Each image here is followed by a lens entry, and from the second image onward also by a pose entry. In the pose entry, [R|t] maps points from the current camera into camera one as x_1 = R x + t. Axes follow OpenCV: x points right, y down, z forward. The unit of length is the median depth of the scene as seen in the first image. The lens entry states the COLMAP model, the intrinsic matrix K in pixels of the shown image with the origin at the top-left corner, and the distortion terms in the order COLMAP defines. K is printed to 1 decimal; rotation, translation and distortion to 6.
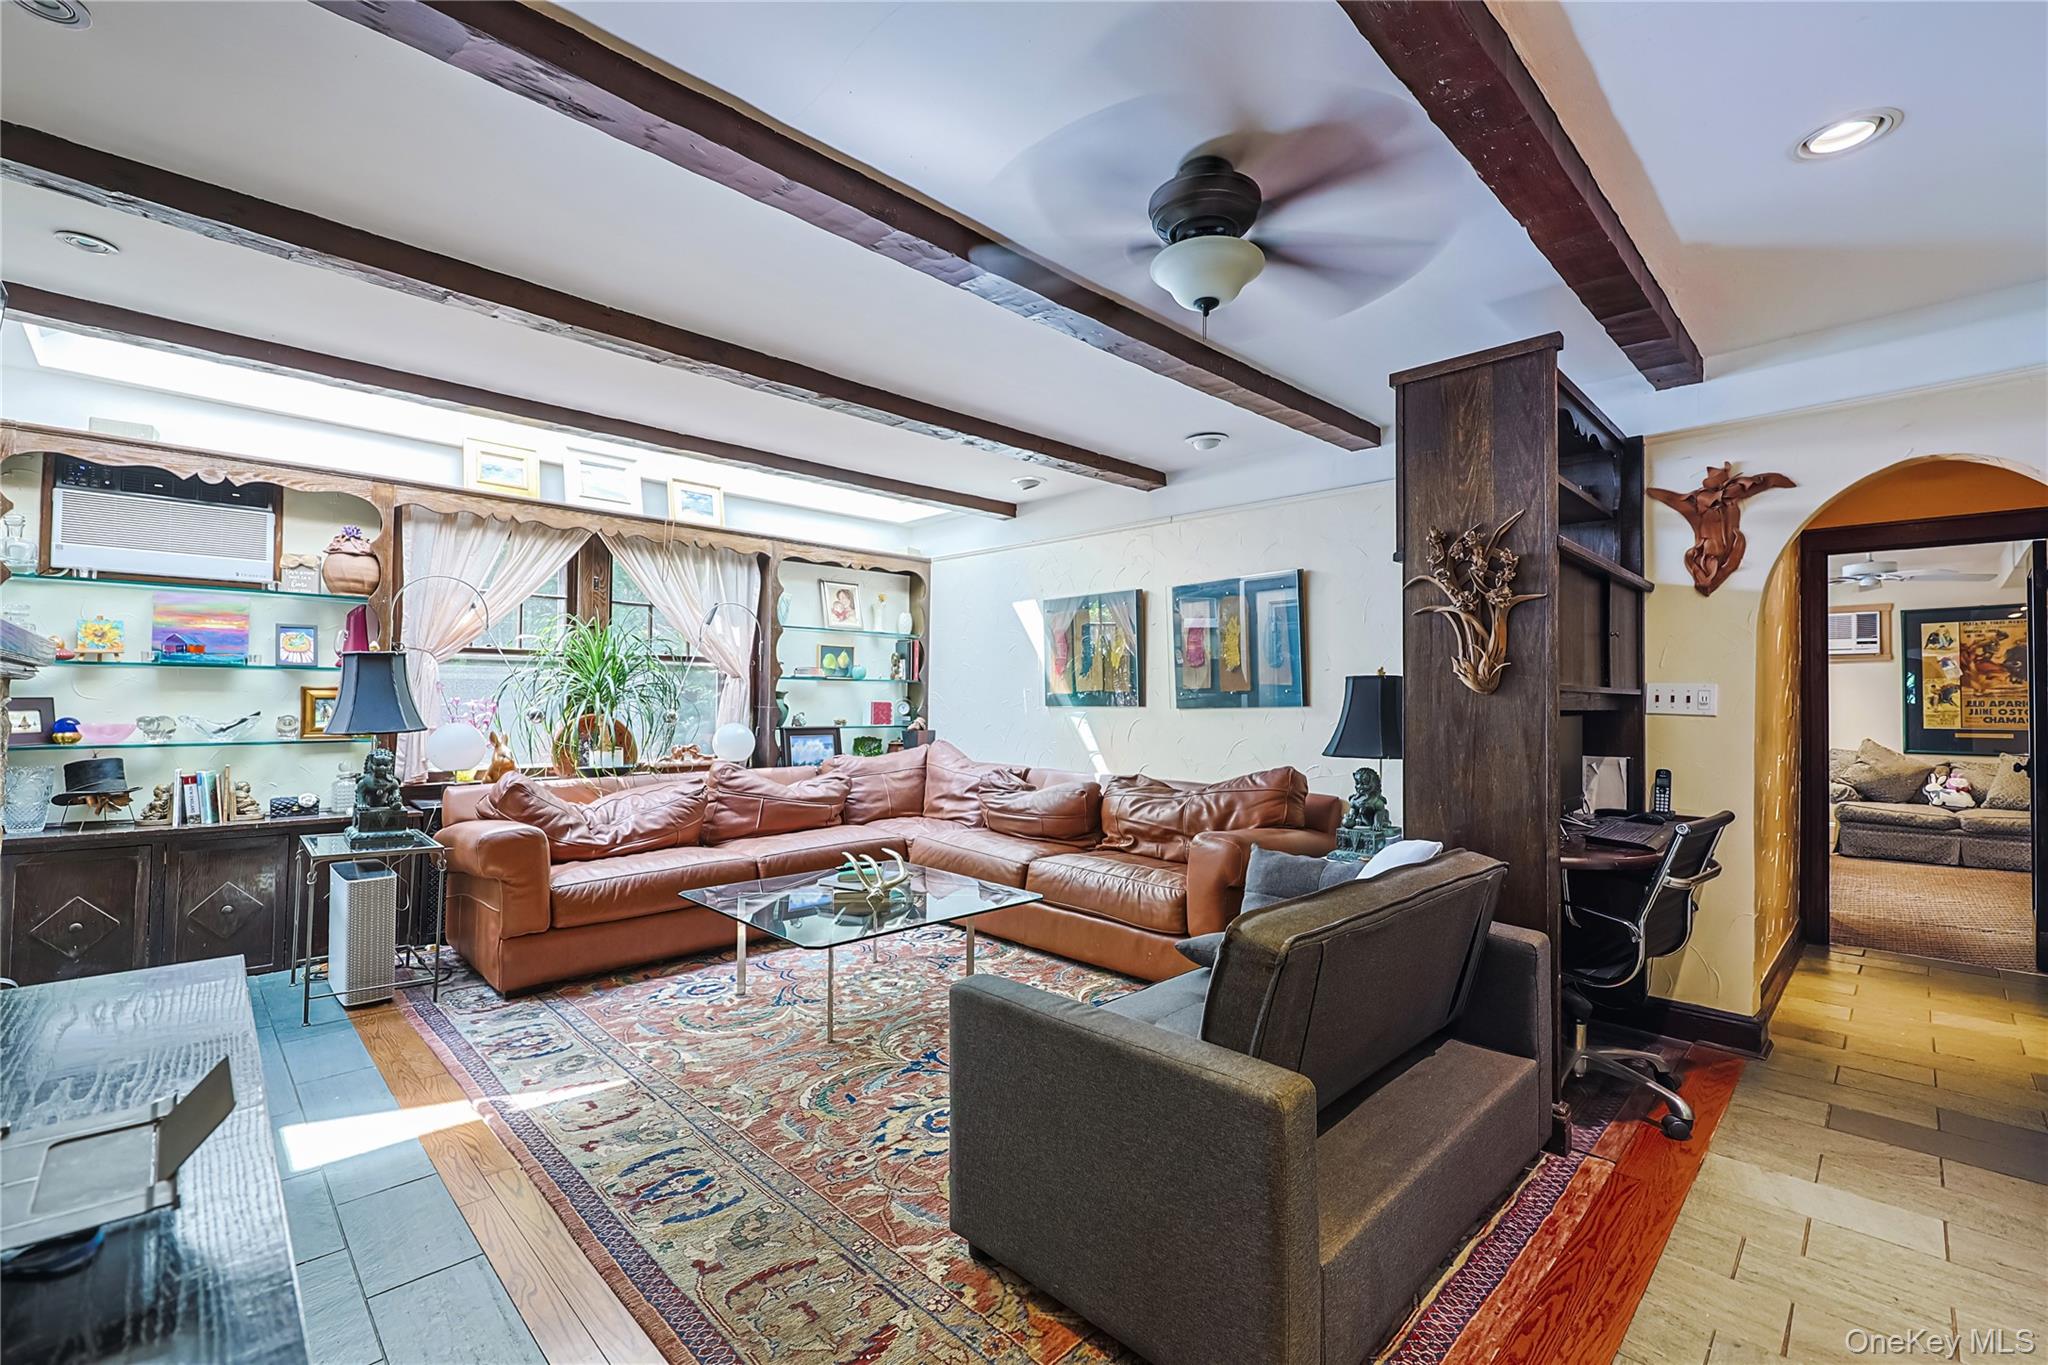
lens RADIAL K [[862.1, 0, 1014.3], [0, 862.1, 681.6], [0, 0, 1]] dist [-0.001885, 0.000100]
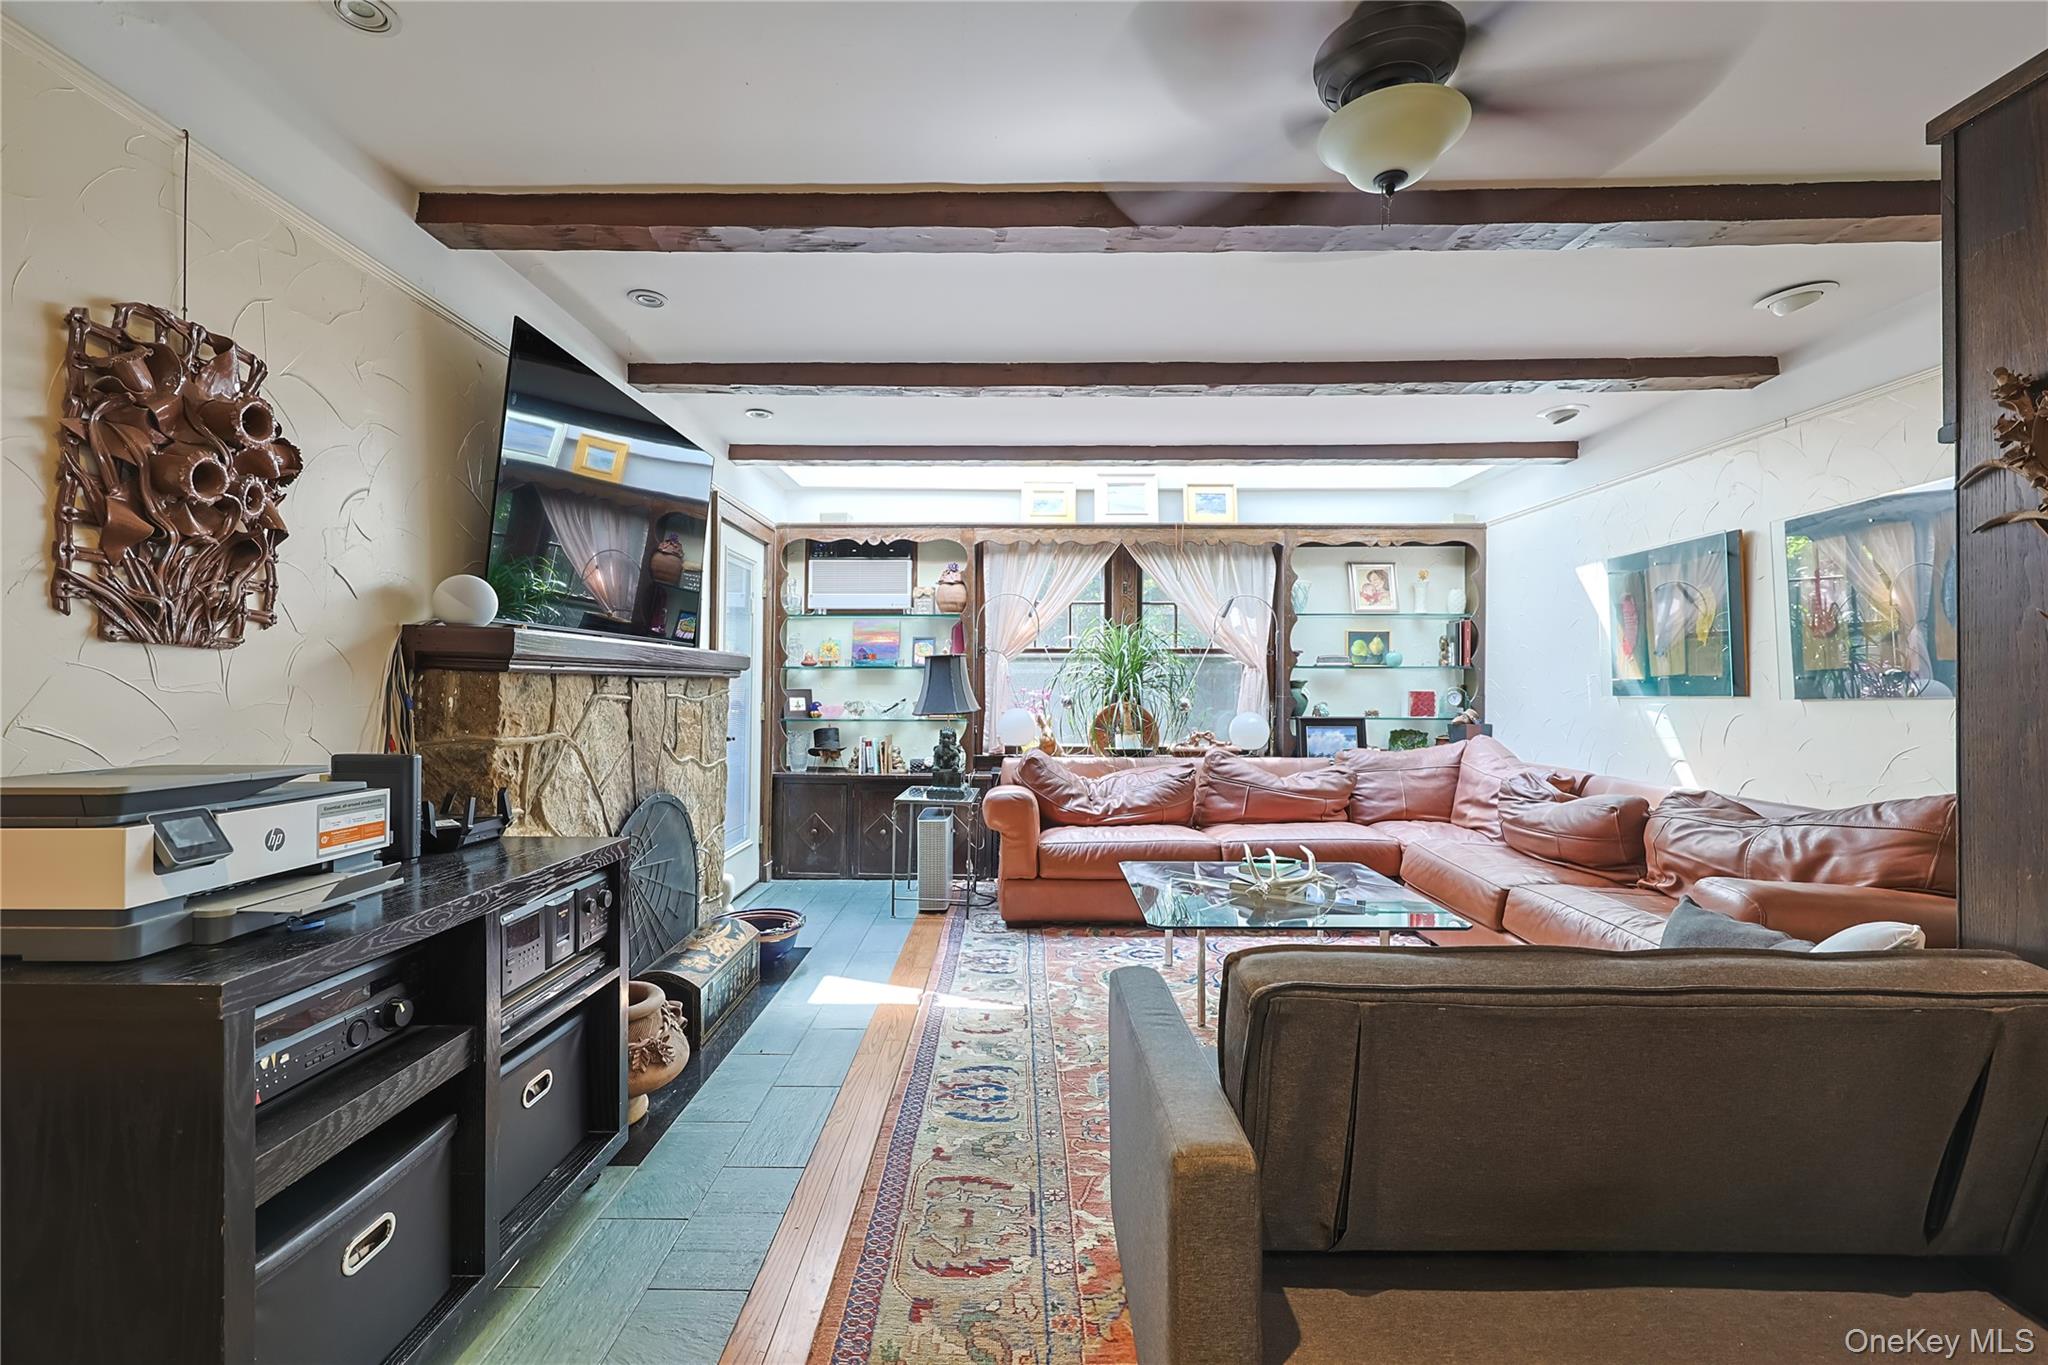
lens RADIAL K [[862.1, 0, 1014.3], [0, 862.1, 681.6], [0, 0, 1]] dist [-0.001885, 0.000100]
pose [[0.711610, -0.009882, -0.702505, 0.251448], [0.017809, 0.999834, 0.003975, 0.003524], [0.702349, -0.015340, 0.711668, 0.094398]]
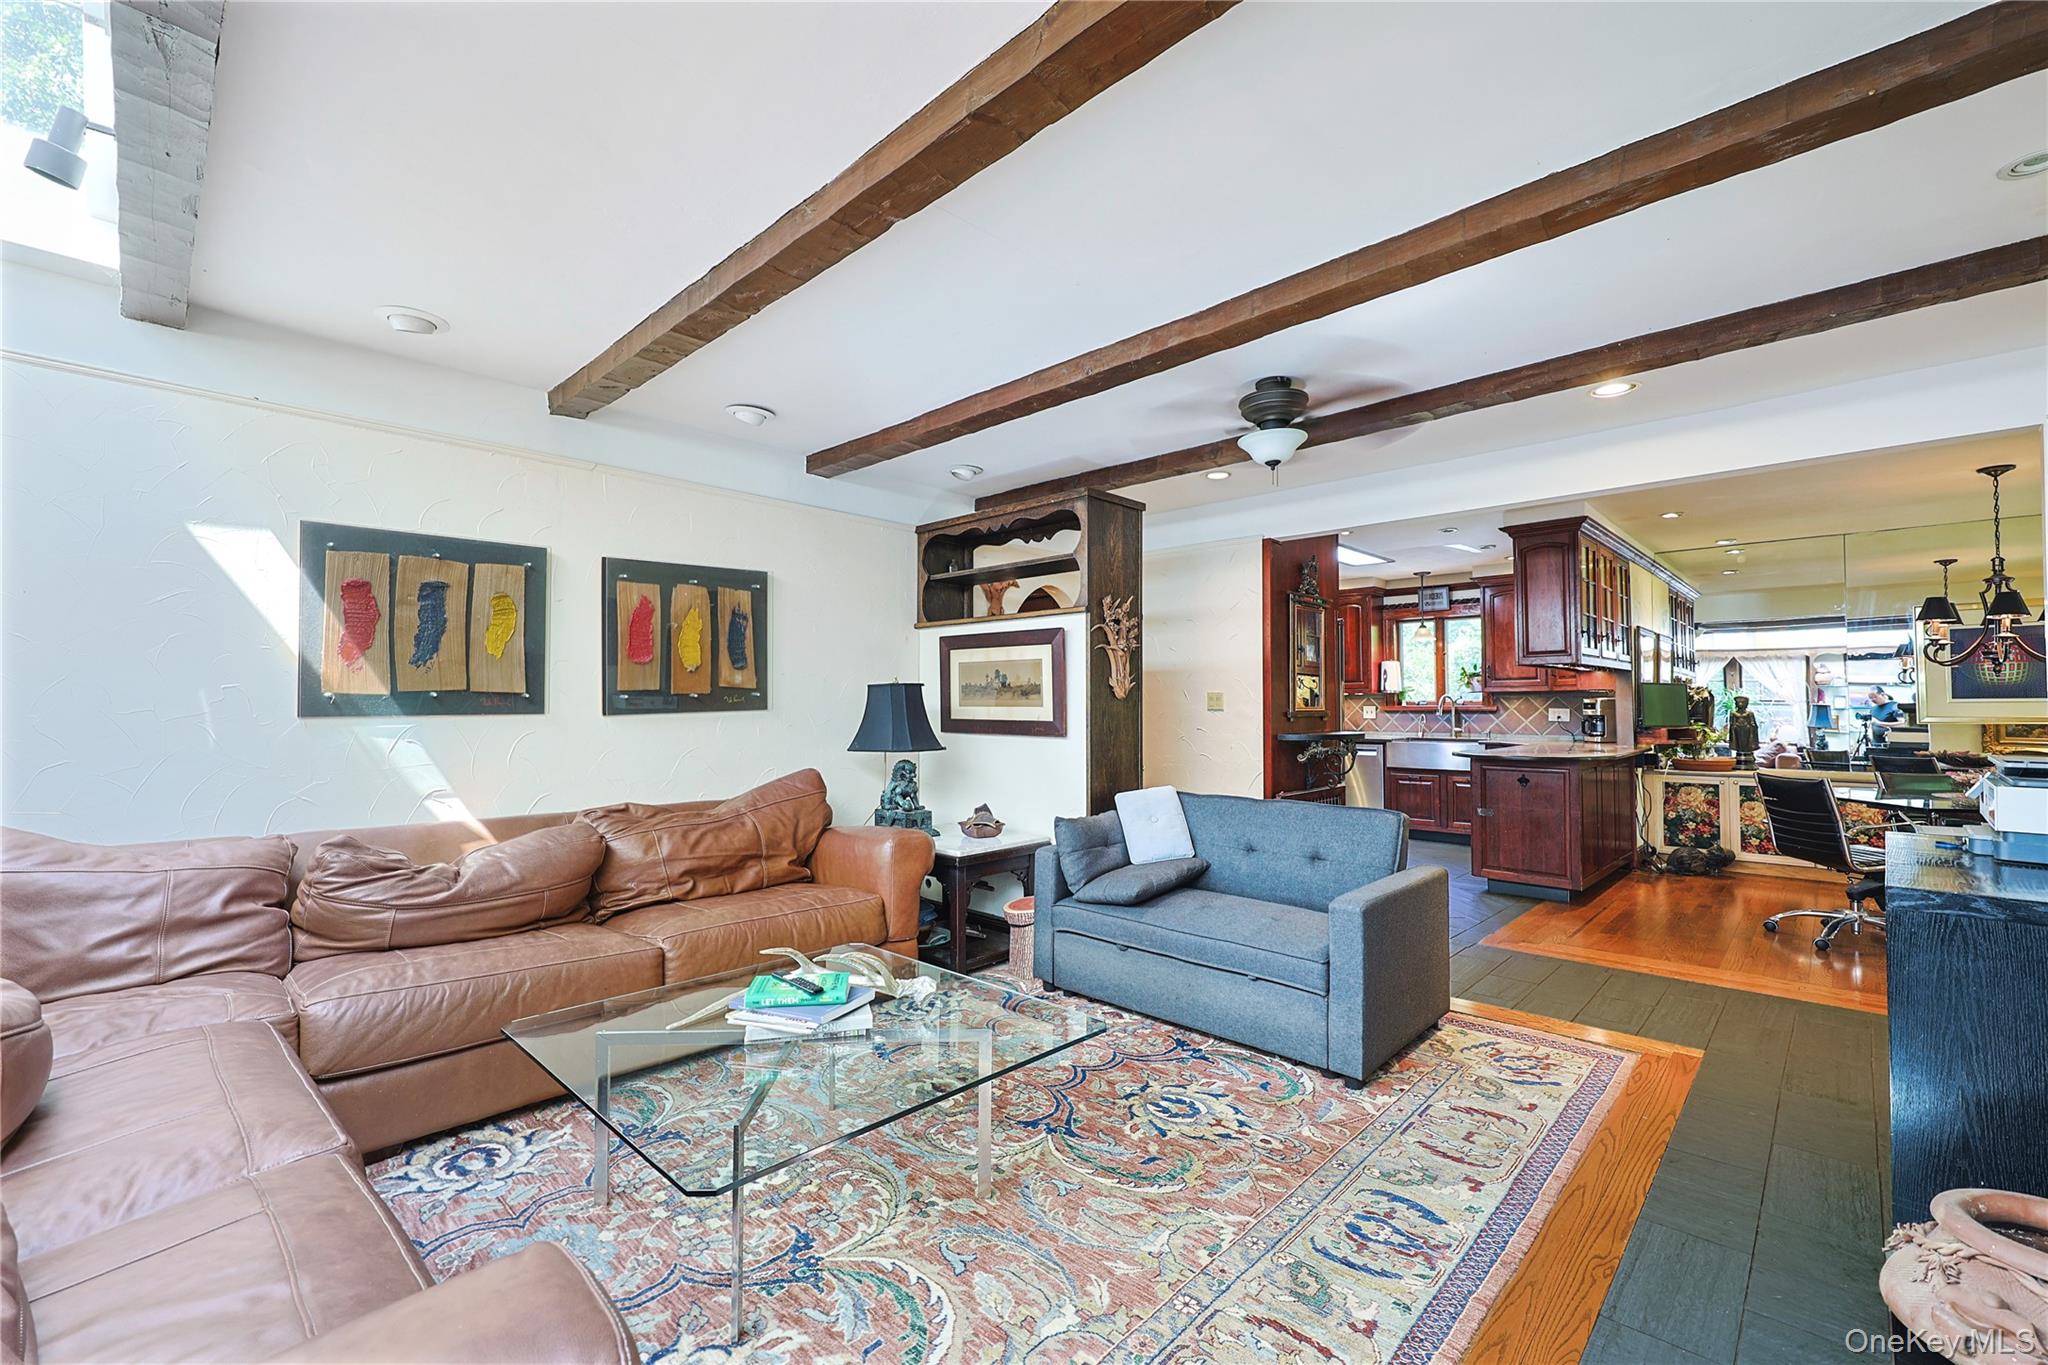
lens RADIAL K [[872.6, 0, 1018.1], [0, 872.6, 676.8], [0, 0, 1]] dist [0.000625, 0.000058]
pose [[-0.032678, 0.025918, 0.999130, -0.678475], [-0.021422, 0.999416, -0.026626, 0.010551], [-0.999236, -0.022273, -0.032103, 0.731993]]
